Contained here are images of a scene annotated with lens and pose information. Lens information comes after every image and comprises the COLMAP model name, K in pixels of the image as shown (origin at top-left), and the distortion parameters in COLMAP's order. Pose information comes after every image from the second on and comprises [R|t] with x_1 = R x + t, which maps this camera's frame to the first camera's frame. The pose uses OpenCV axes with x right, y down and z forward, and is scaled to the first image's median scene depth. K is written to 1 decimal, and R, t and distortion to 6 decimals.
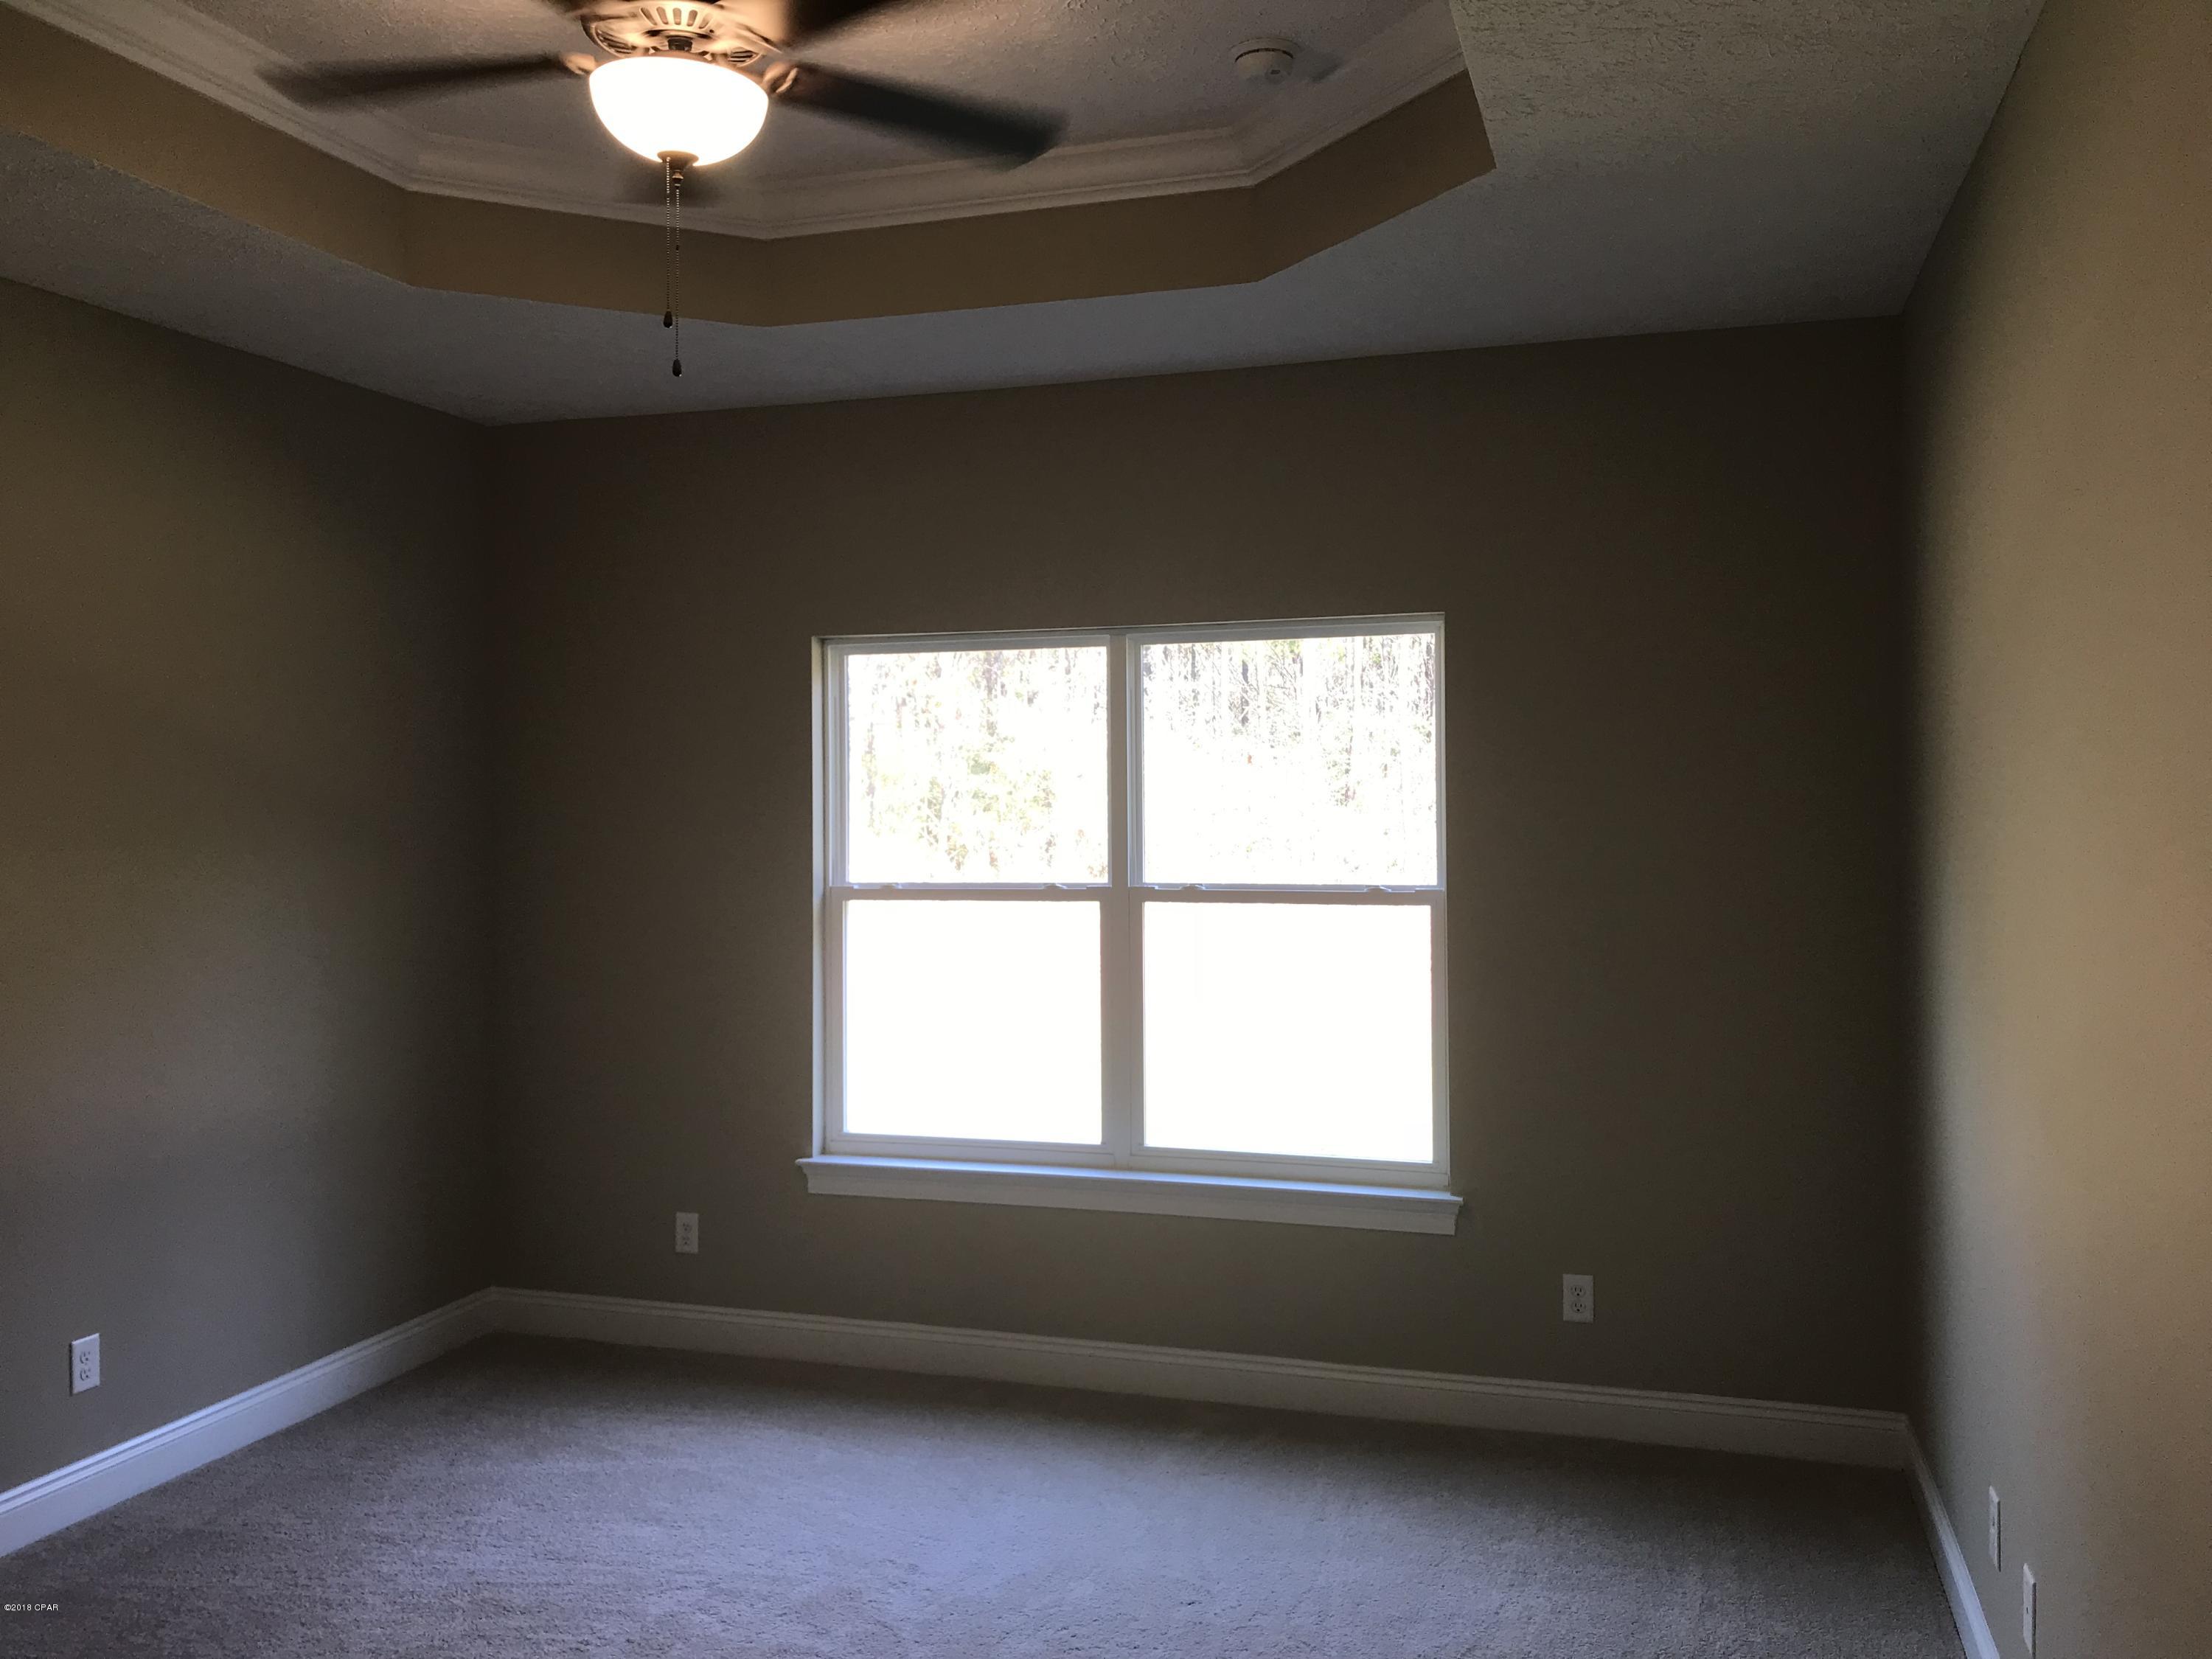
lens RADIAL K [[1807.3, 0, 1106.0], [0, 1807.3, 829.5], [0, 0, 1]] dist [0.199152, -0.000126]
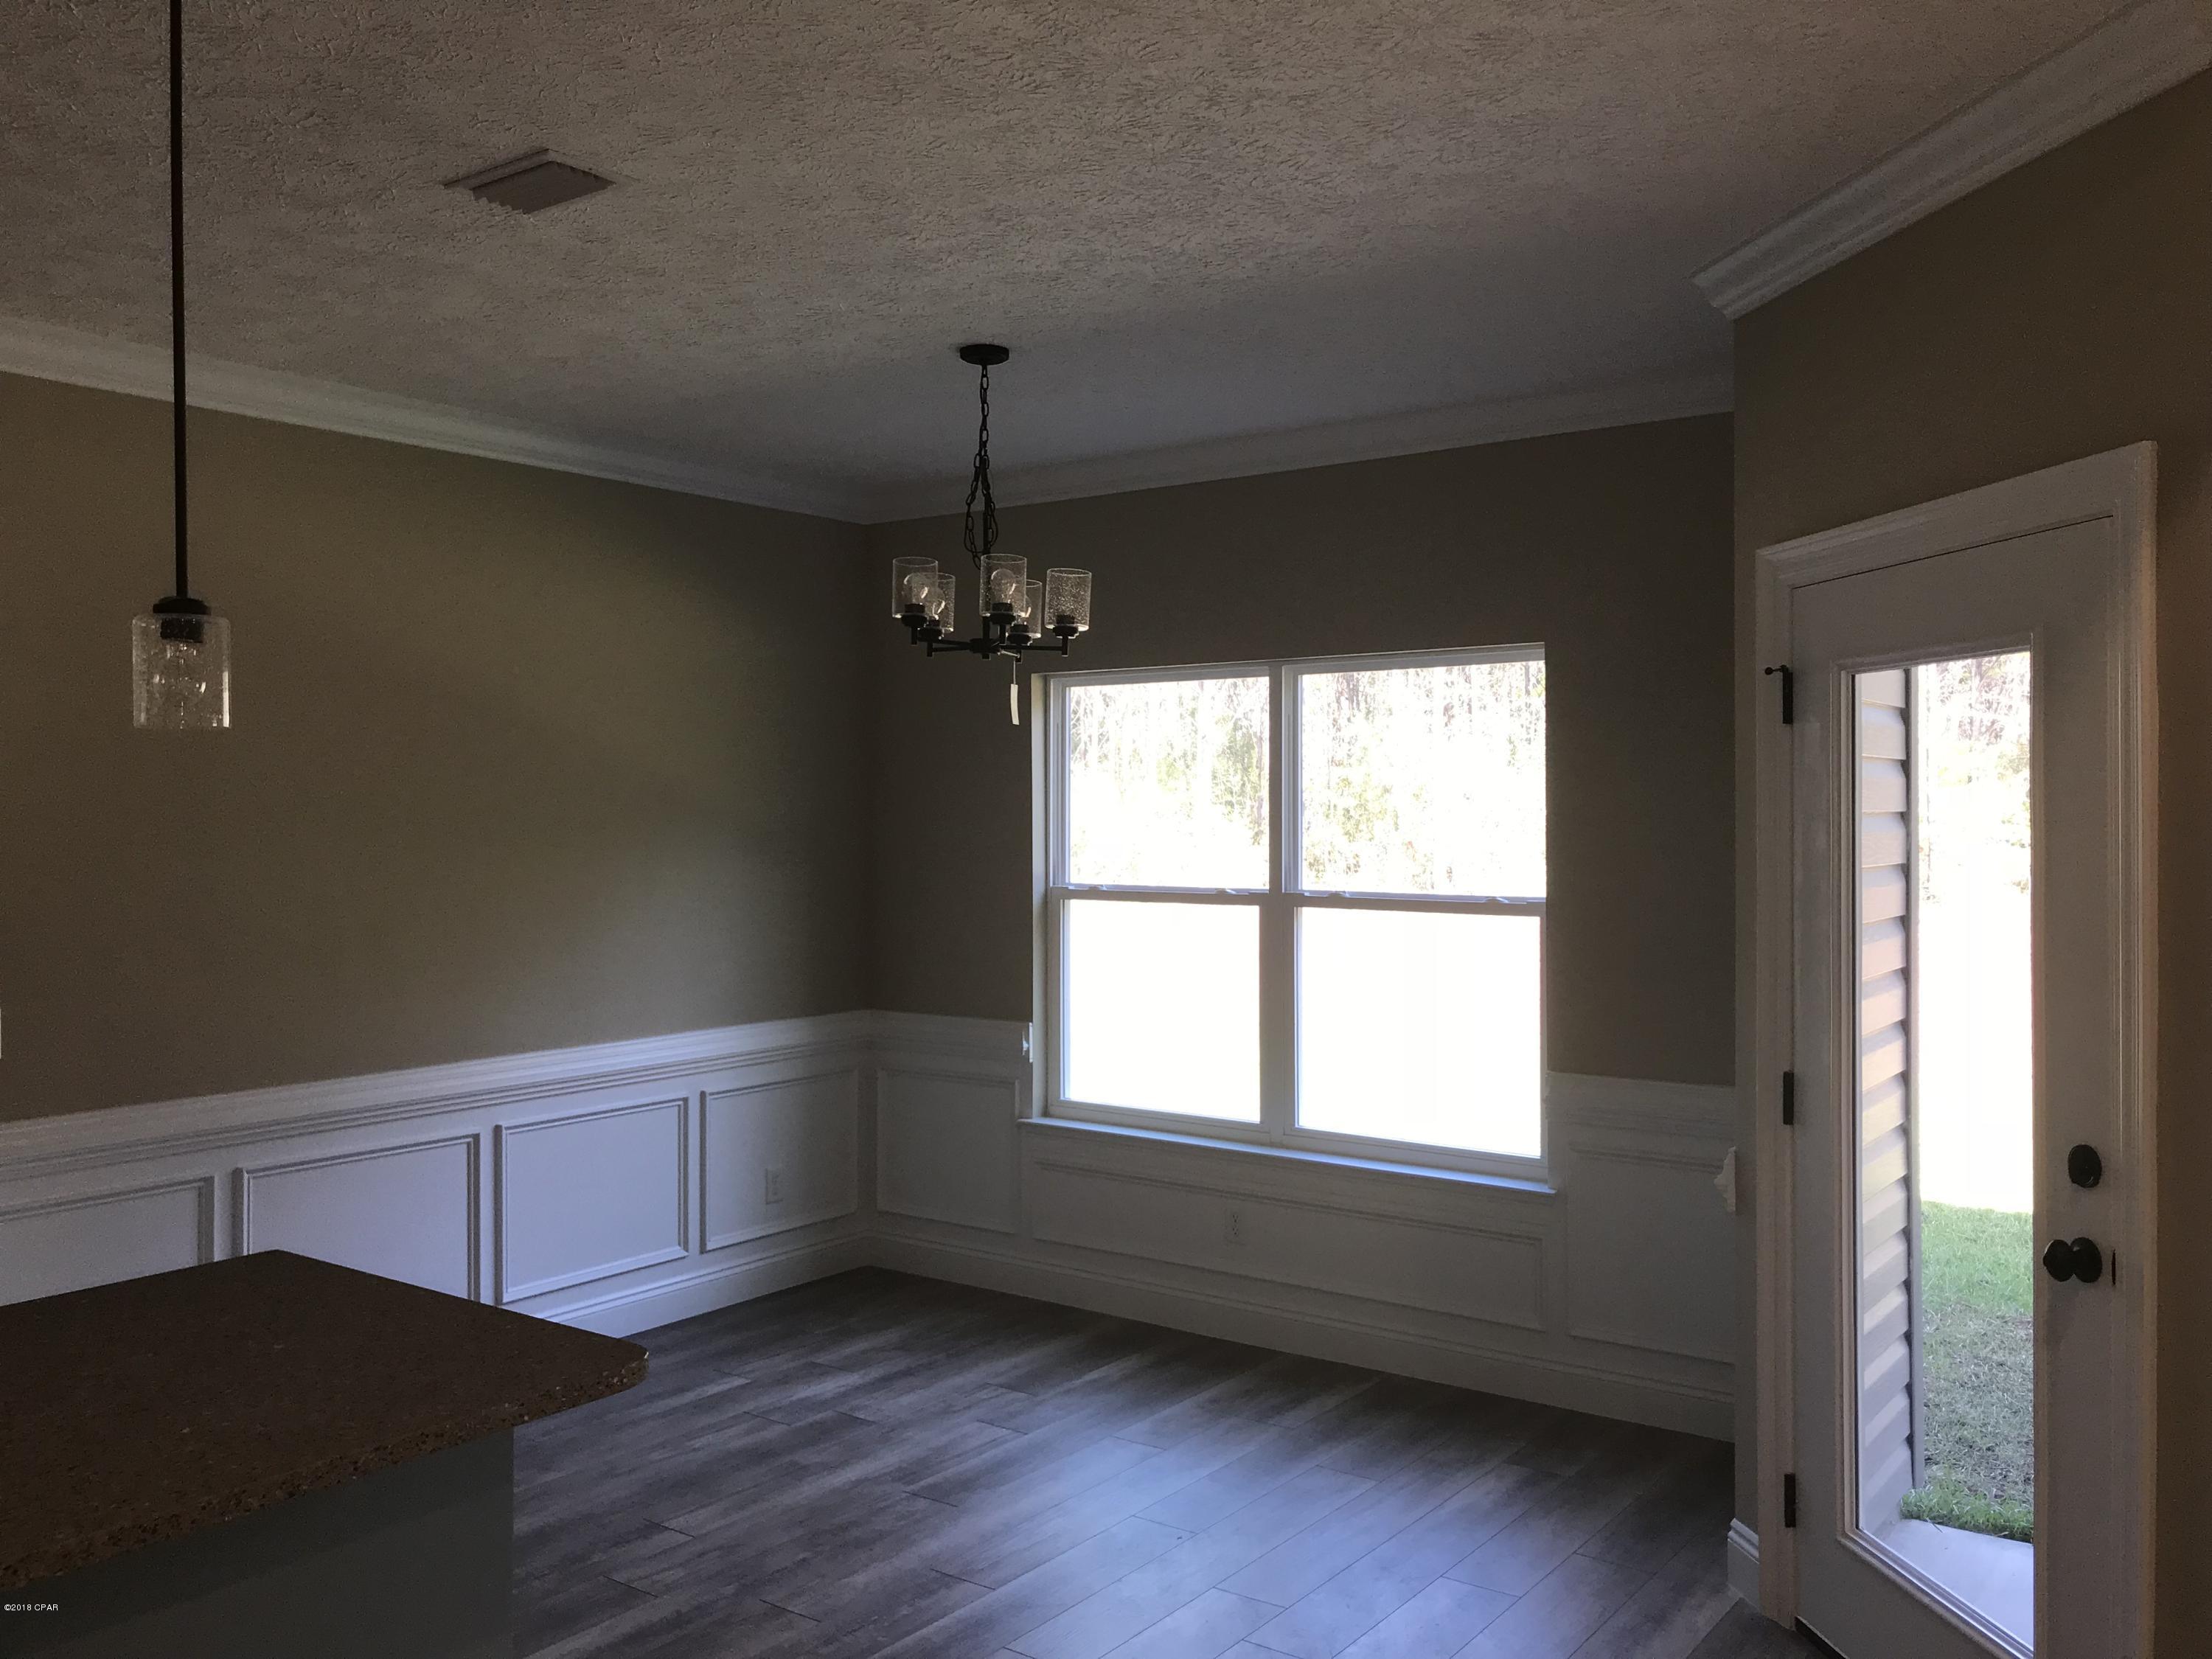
lens RADIAL K [[1807.3, 0, 1106.0], [0, 1807.3, 829.5], [0, 0, 1]] dist [0.199152, -0.000126]
pose [[0.944282, 0.010726, -0.328961, 0.274200], [-0.012938, 0.999906, -0.004537, -0.000794], [0.328882, 0.008541, 0.944332, -0.088074]]
